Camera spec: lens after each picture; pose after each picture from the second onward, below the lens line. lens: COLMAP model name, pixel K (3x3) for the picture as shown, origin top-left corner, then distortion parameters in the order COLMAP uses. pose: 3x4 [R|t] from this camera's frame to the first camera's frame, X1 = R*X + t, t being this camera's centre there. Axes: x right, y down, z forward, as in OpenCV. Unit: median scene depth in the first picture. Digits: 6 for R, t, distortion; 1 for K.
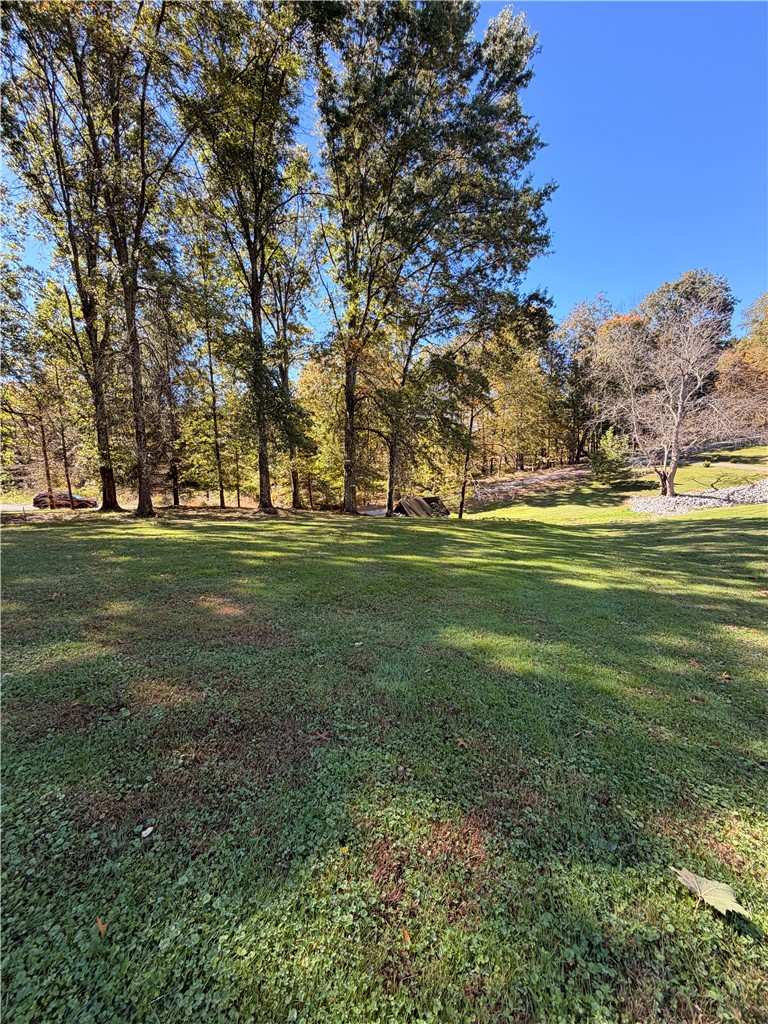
lens RADIAL K [[404.0, 0, 384.0], [0, 404.0, 512.0], [0, 0, 1]] dist [0.008326, 0.000014]
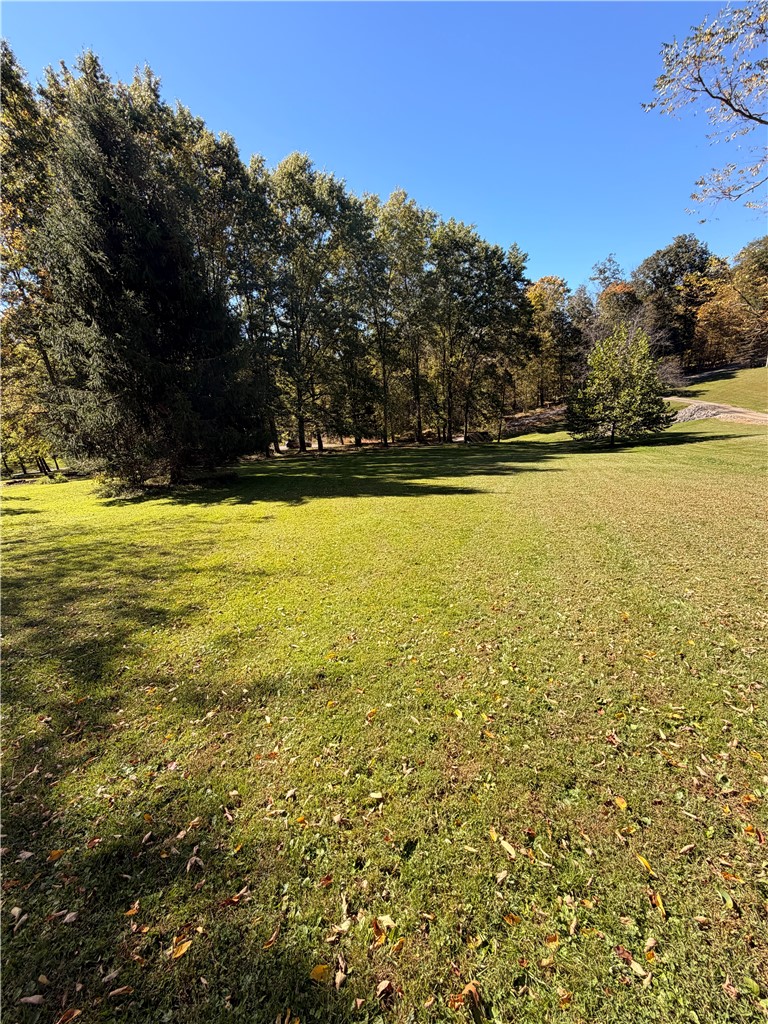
lens RADIAL K [[404.0, 0, 384.0], [0, 404.0, 512.0], [0, 0, 1]] dist [0.008326, 0.000014]
pose [[0.995718, -0.038057, -0.084241, -0.148817], [0.051606, 0.984939, 0.165020, -0.001944], [0.076692, -0.168661, 0.982686, -0.724036]]
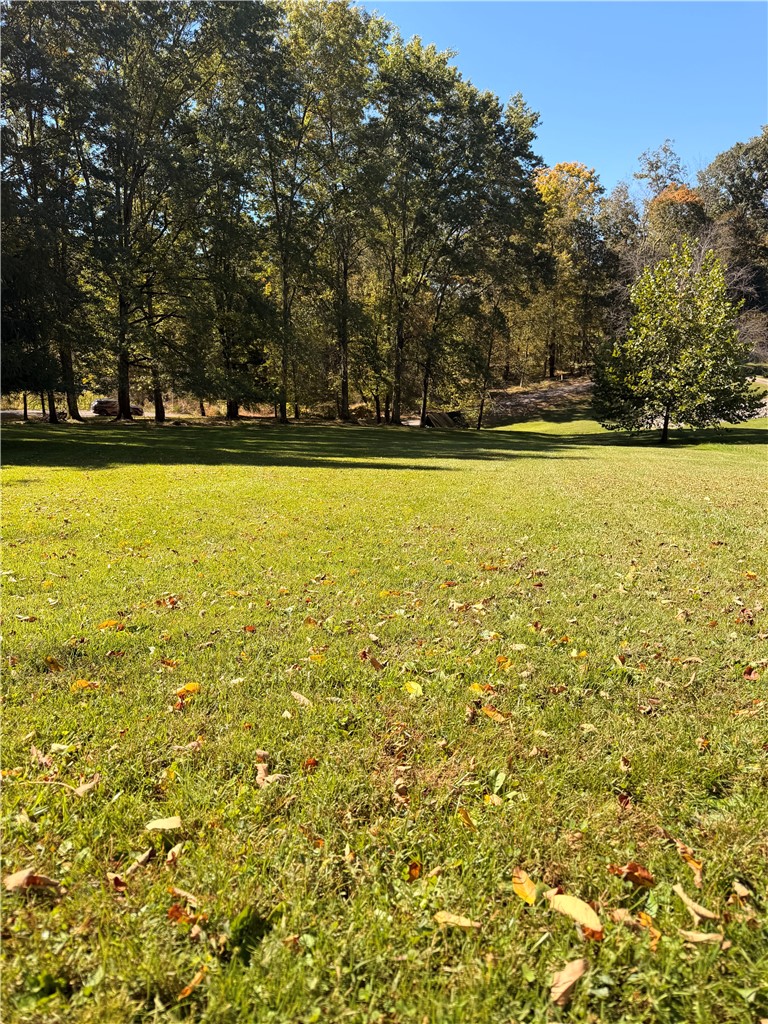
lens RADIAL K [[715.3, 0, 384.0], [0, 715.3, 512.0], [0, 0, 1]] dist [0.103606, -0.116250]
pose [[0.997689, 0.008800, 0.067380, -0.148740], [-0.016543, 0.993201, 0.115234, 0.010038], [-0.065908, -0.116082, 0.991050, -0.717166]]
